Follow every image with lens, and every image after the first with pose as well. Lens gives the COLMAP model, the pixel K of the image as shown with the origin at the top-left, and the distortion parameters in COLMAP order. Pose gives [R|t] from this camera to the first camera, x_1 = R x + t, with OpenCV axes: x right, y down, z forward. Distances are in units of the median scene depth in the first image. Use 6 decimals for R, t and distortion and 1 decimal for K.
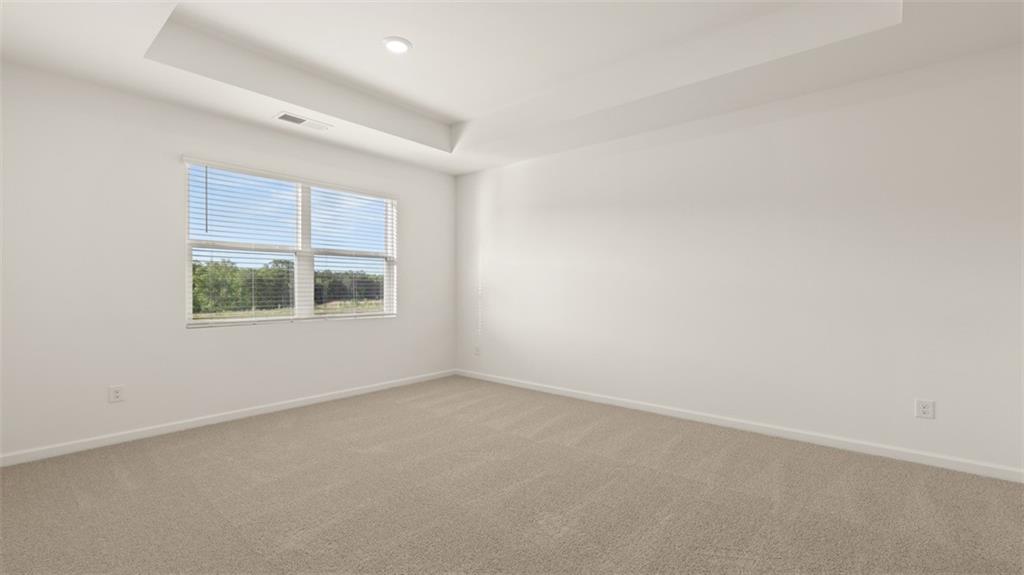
lens RADIAL K [[440.0, 0, 512.0], [0, 440.0, 287.5], [0, 0, 1]] dist [-0.000456, -0.000026]
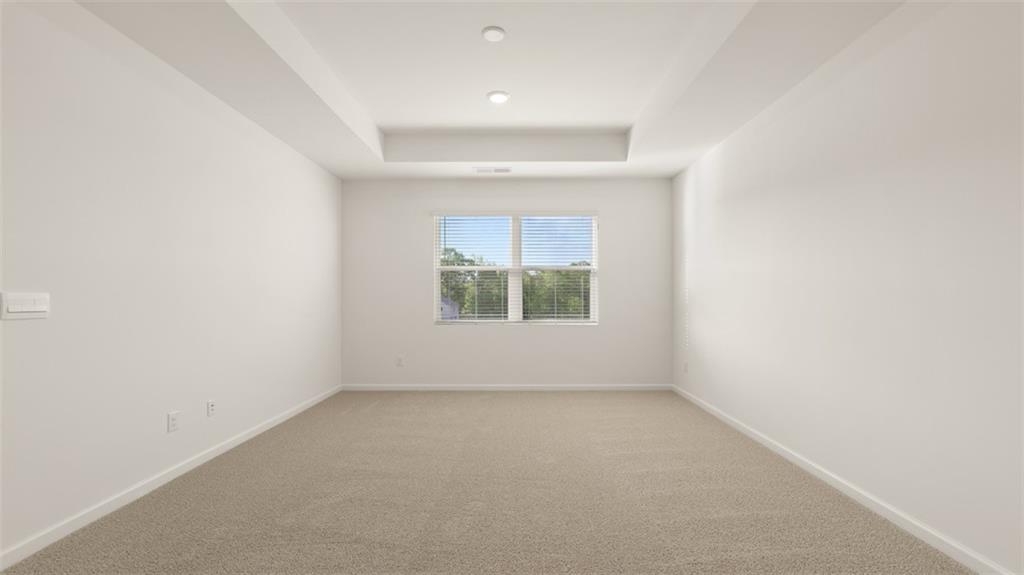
lens RADIAL K [[440.0, 0, 512.0], [0, 440.0, 287.5], [0, 0, 1]] dist [-0.000456, -0.000026]
pose [[0.640484, -0.027877, -0.767465, 0.462102], [0.000064, 0.999343, -0.036247, 0.016401], [0.767971, 0.023167, 0.640065, 0.174014]]
